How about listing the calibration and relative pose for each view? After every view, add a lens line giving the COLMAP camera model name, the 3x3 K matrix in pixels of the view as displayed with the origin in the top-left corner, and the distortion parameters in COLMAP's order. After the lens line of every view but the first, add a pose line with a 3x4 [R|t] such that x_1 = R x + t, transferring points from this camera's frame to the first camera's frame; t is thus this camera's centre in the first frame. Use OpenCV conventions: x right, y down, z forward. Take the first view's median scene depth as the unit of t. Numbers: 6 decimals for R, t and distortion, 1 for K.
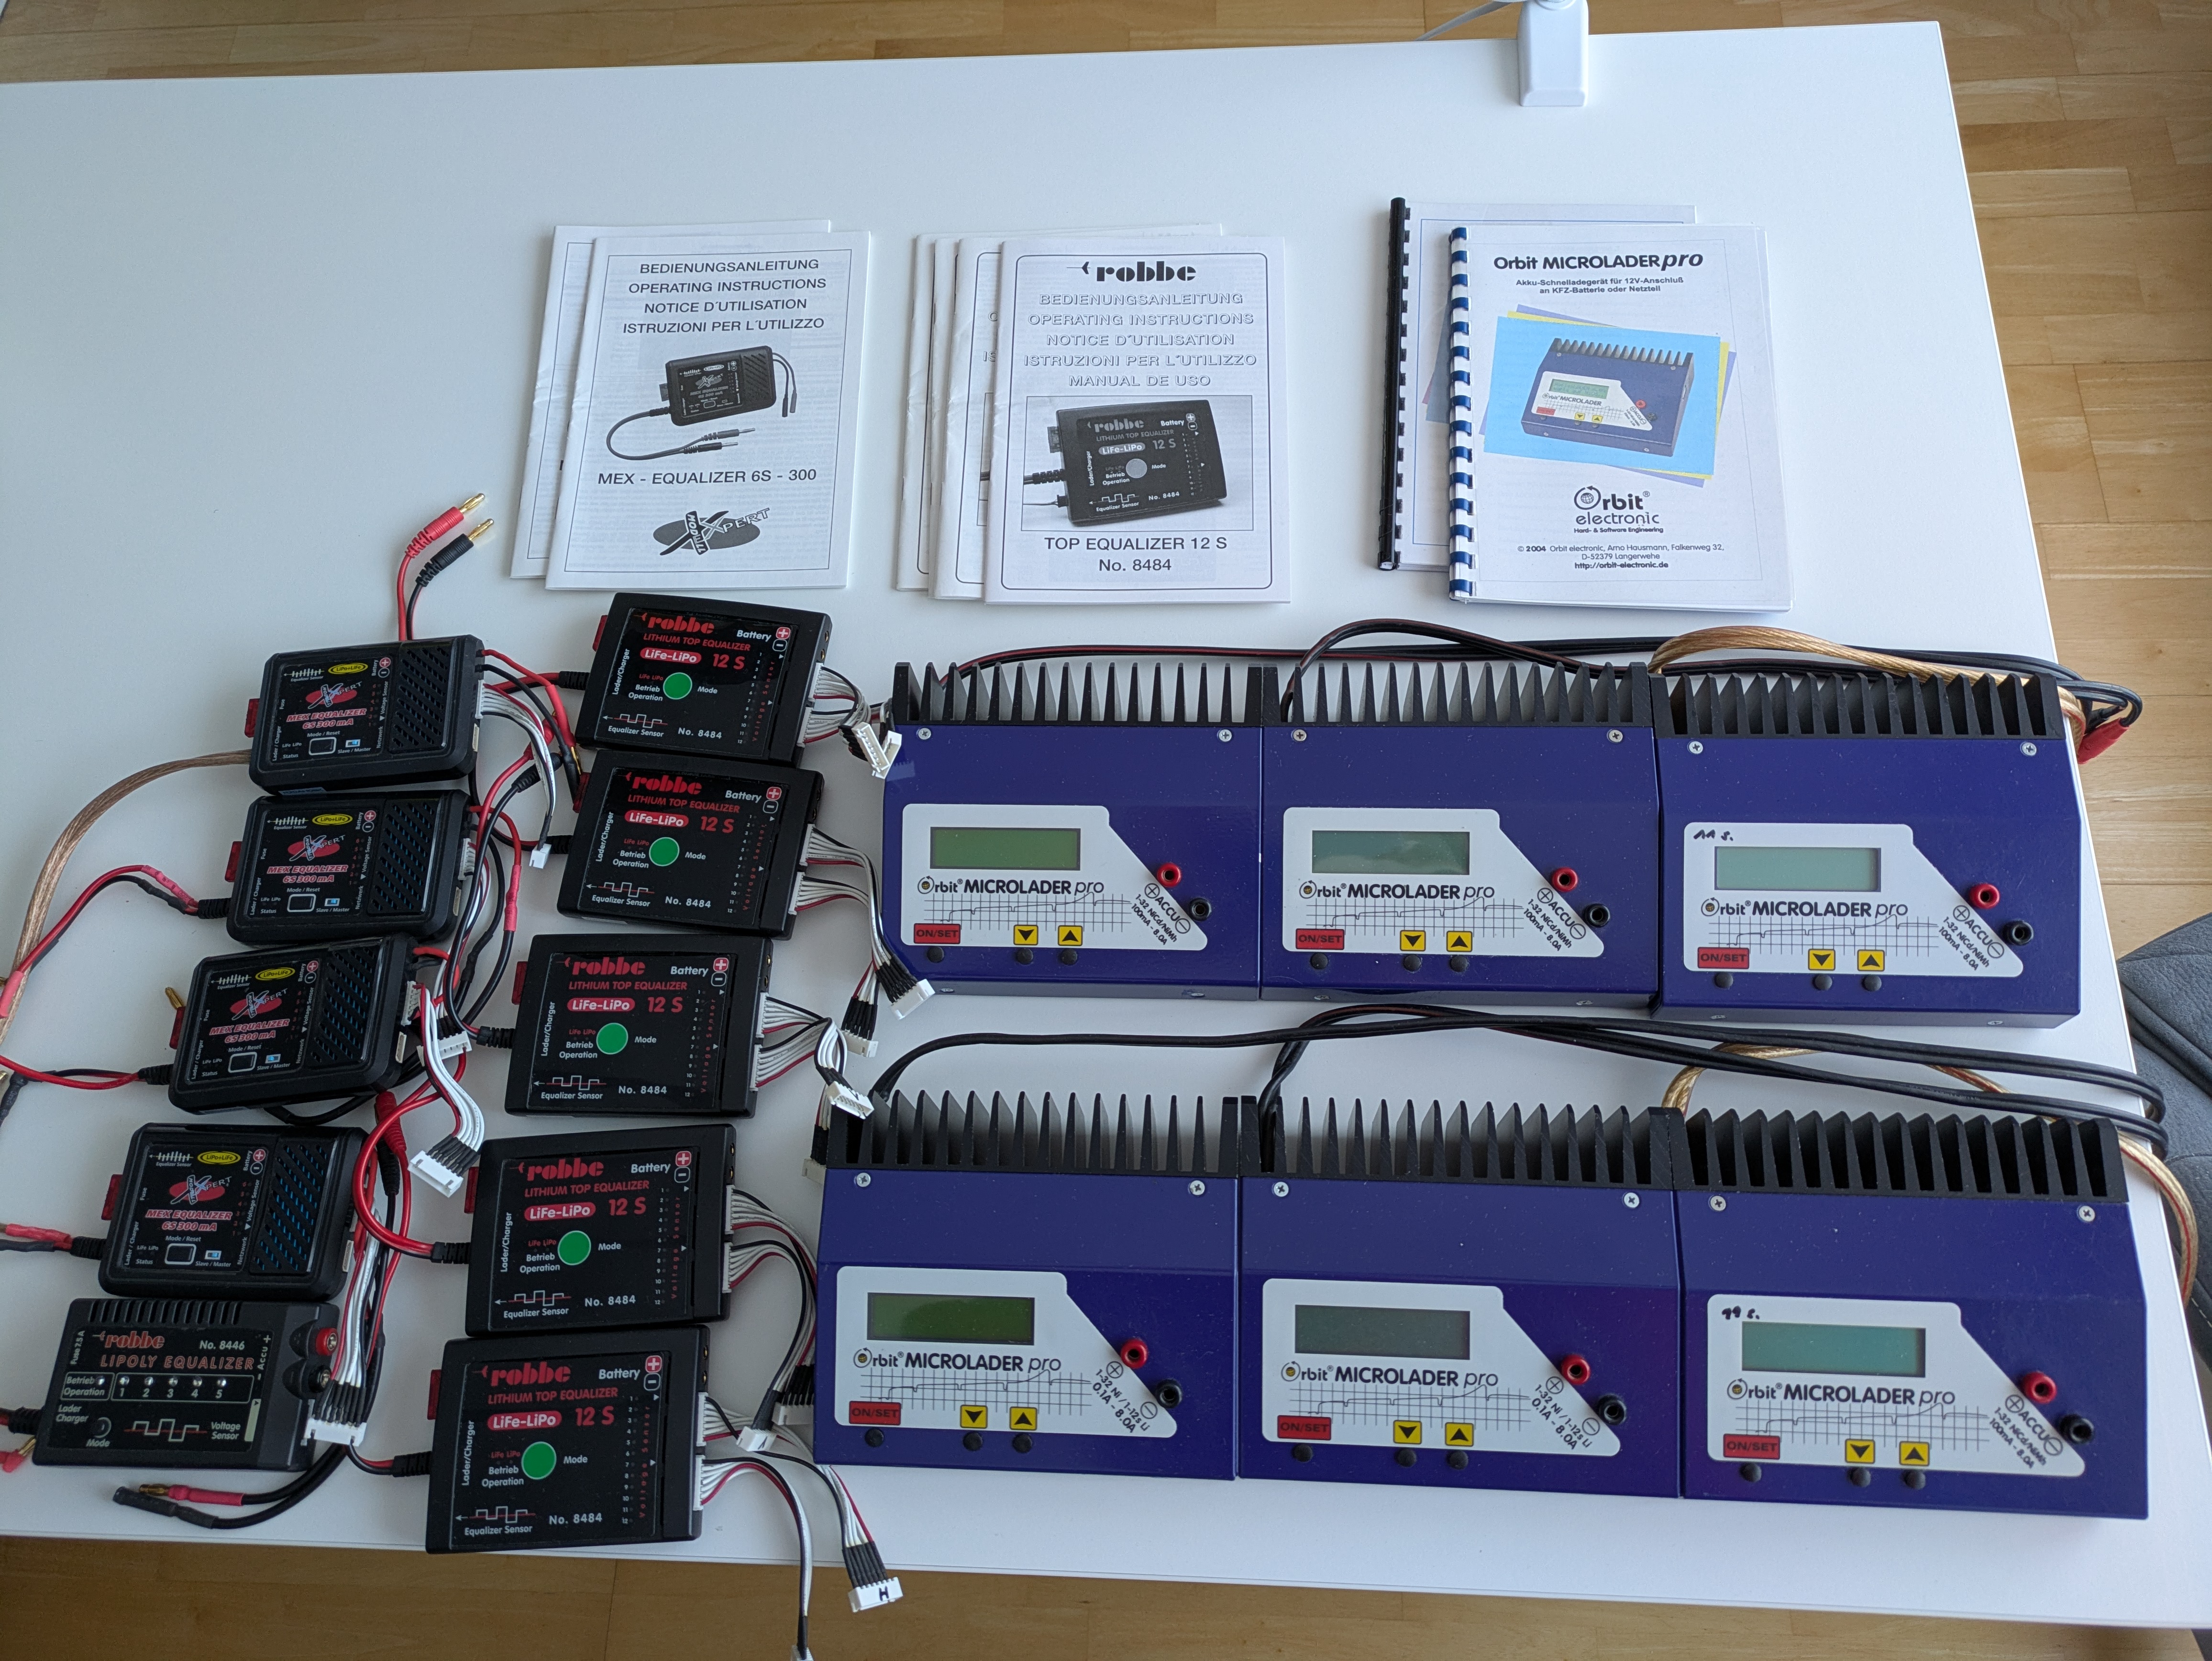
lens RADIAL K [[1729.3, 0, 1106.0], [0, 1729.3, 830.5], [0, 0, 1]] dist [0.003883, -0.007638]
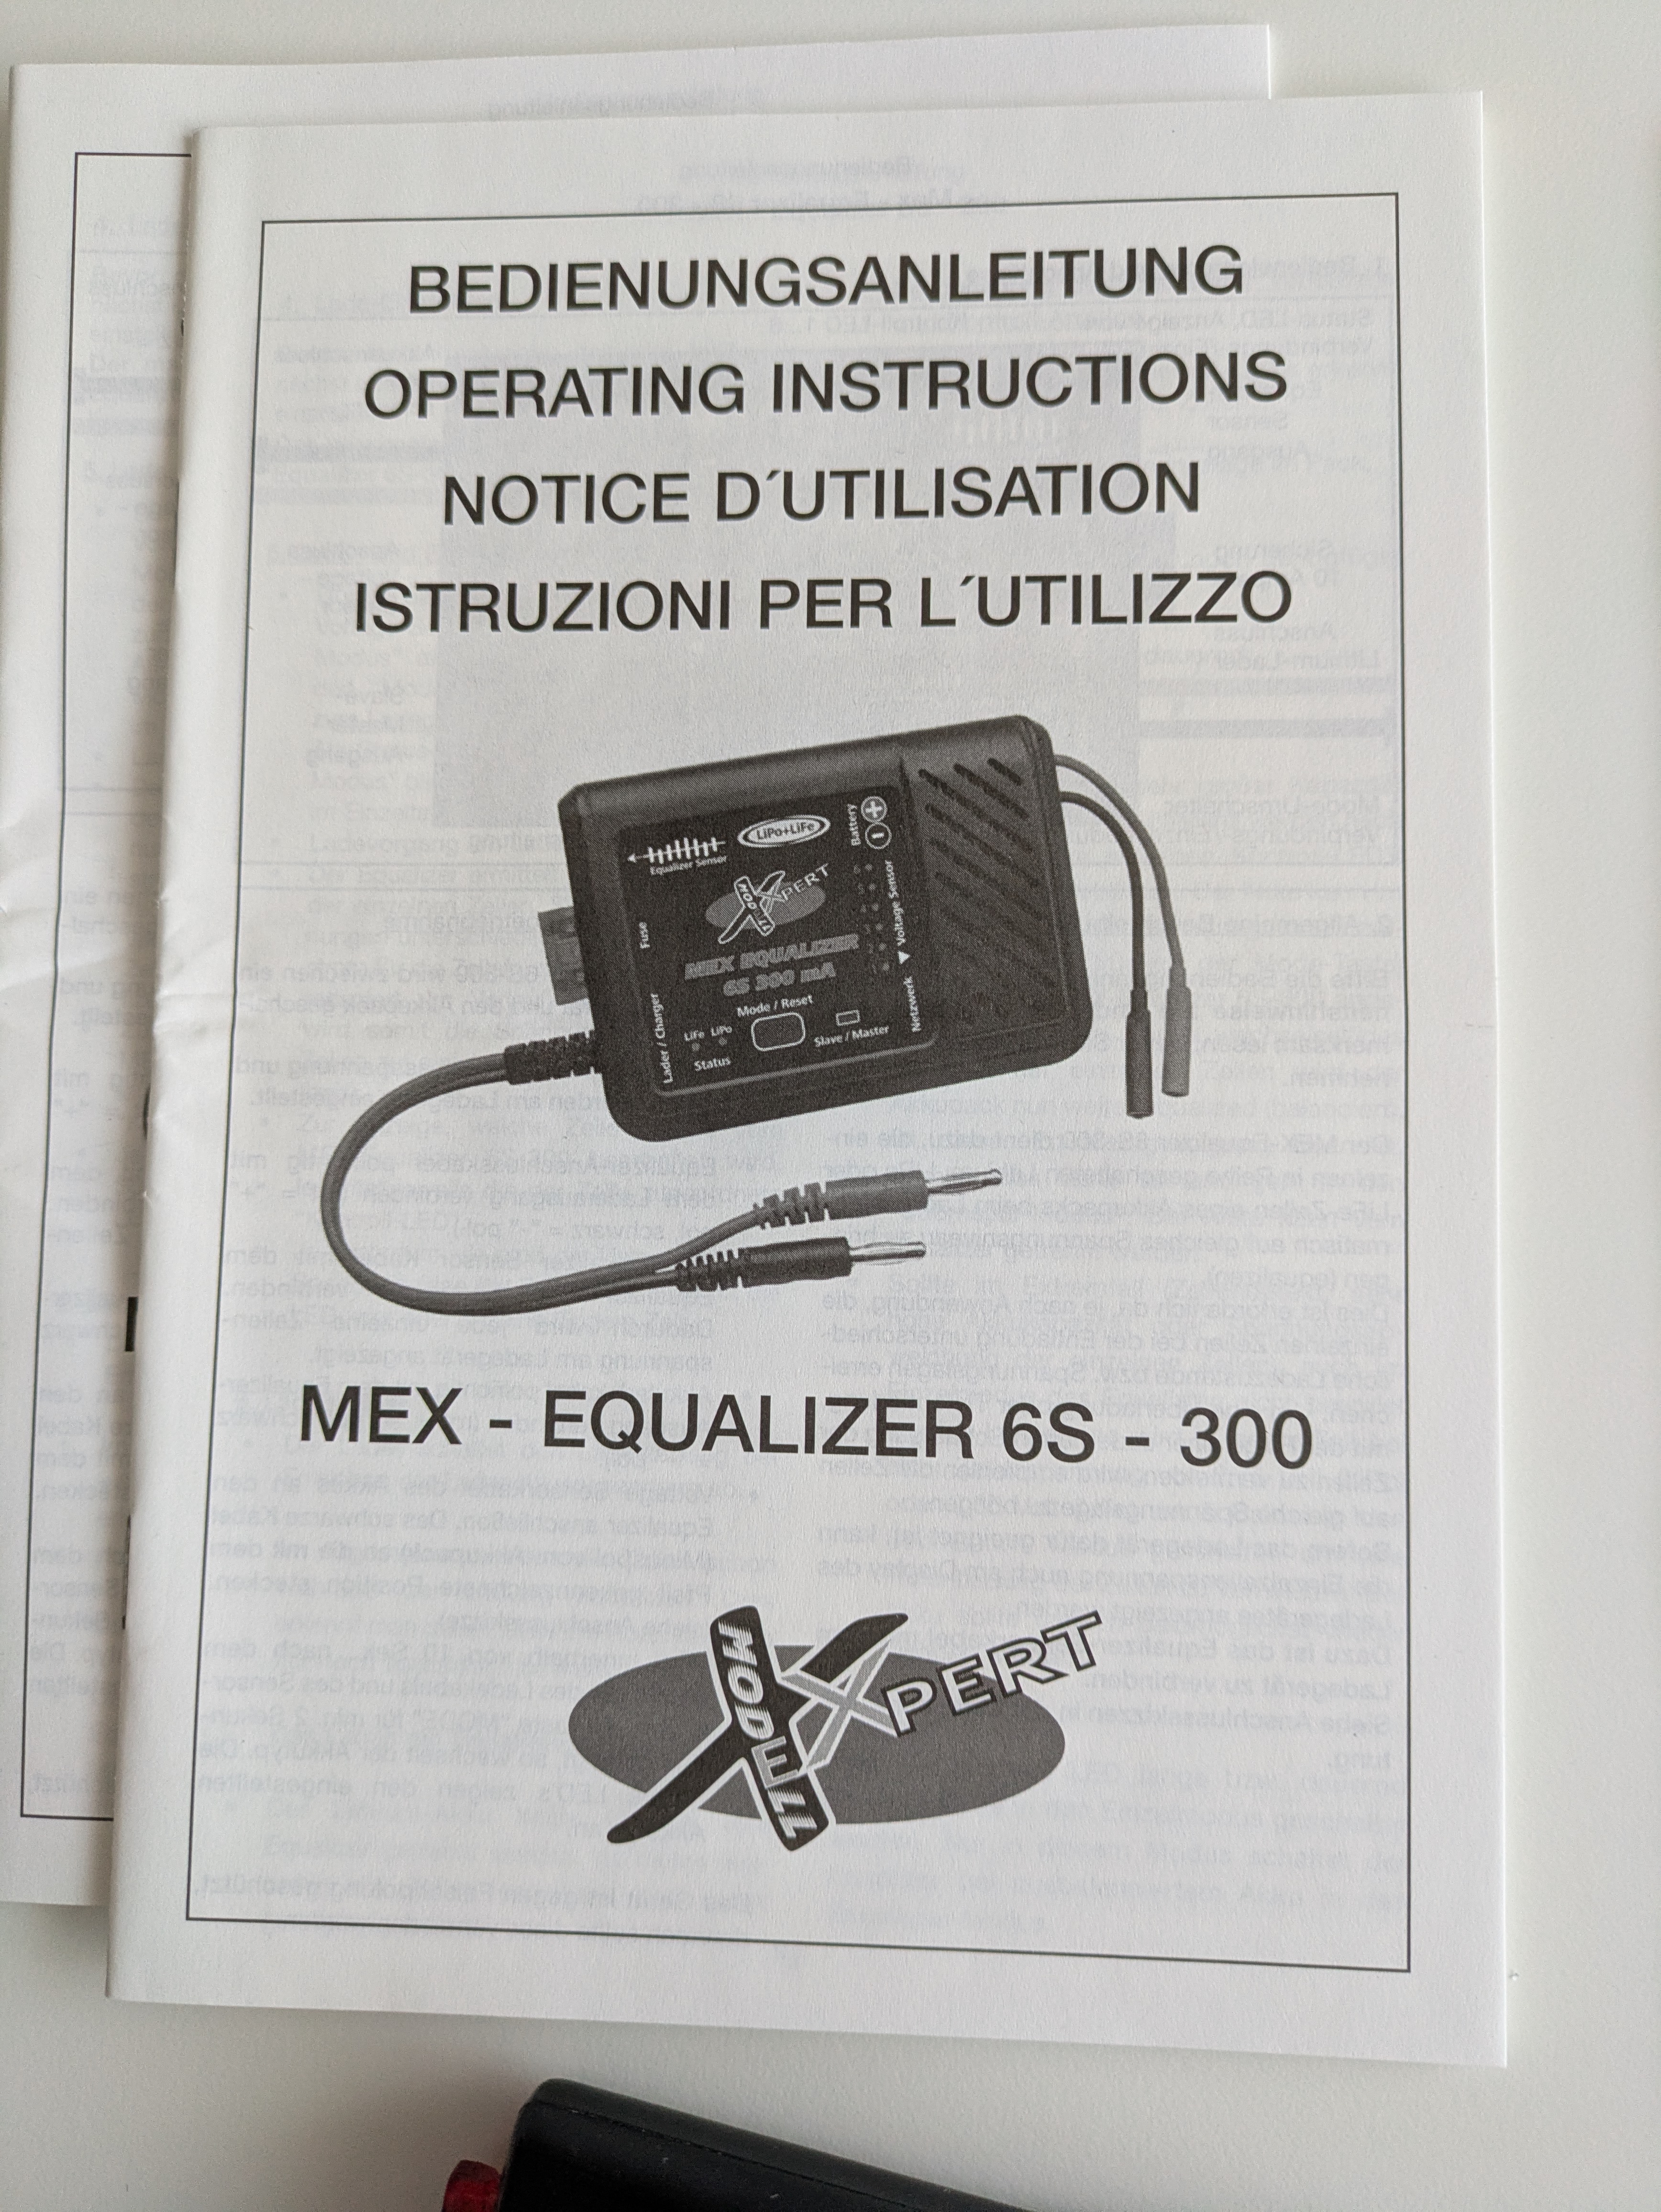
lens RADIAL K [[1729.3, 0, 830.5], [0, 1729.3, 1106.0], [0, 0, 1]] dist [0.003883, -0.007638]
pose [[0.999555, 0.009034, -0.028435, -0.213458], [-0.000197, 0.955041, 0.296474, -0.297423], [0.029835, -0.296337, 0.954617, 0.780030]]
